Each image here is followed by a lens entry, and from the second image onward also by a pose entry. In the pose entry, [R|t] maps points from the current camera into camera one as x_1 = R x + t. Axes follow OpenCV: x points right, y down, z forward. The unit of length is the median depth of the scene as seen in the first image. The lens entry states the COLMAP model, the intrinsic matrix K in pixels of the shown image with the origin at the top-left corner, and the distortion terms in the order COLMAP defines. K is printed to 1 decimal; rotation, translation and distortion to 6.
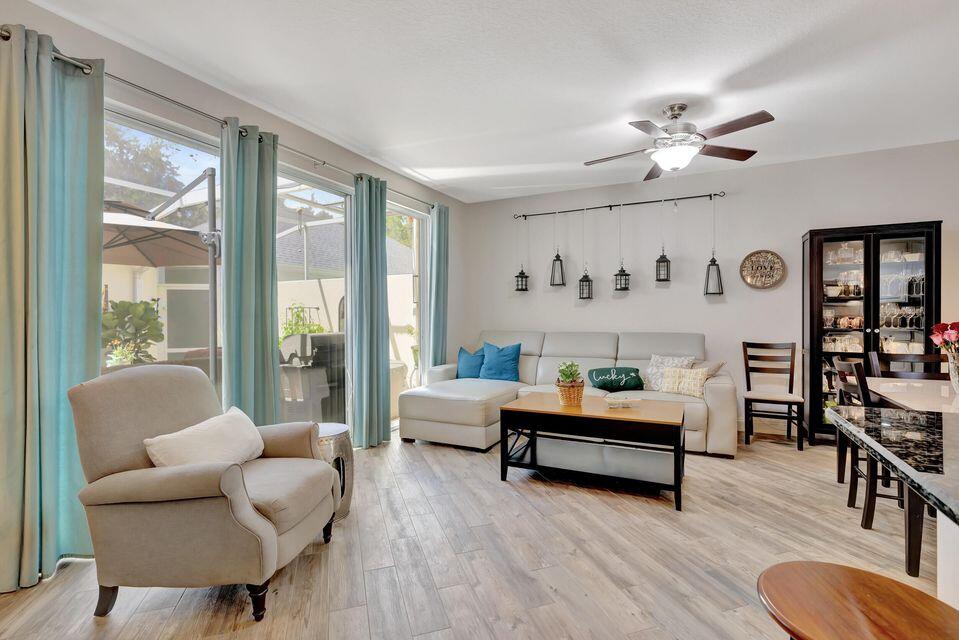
lens RADIAL K [[446.1, 0, 480.6], [0, 446.1, 319.7], [0, 0, 1]] dist [-0.002831, -0.000359]
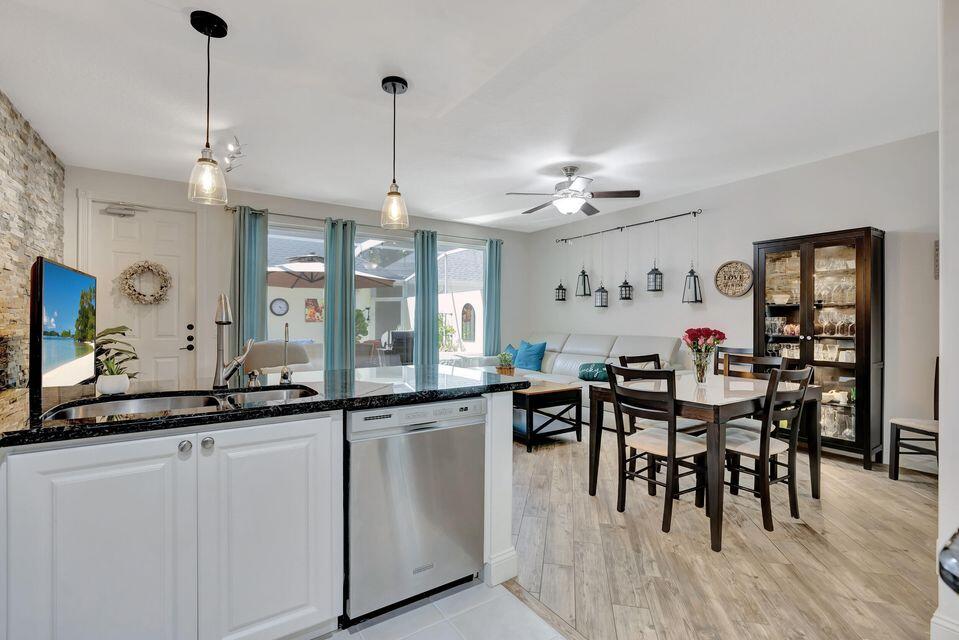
lens RADIAL K [[445.8, 0, 479.5], [0, 445.8, 320.0], [0, 0, 1]] dist [-0.001877, 0.000352]
pose [[0.865236, 0.008304, -0.501295, 0.642625], [-0.013564, 0.999885, -0.006849, 0.001124], [0.501181, 0.012725, 0.865249, -0.227054]]
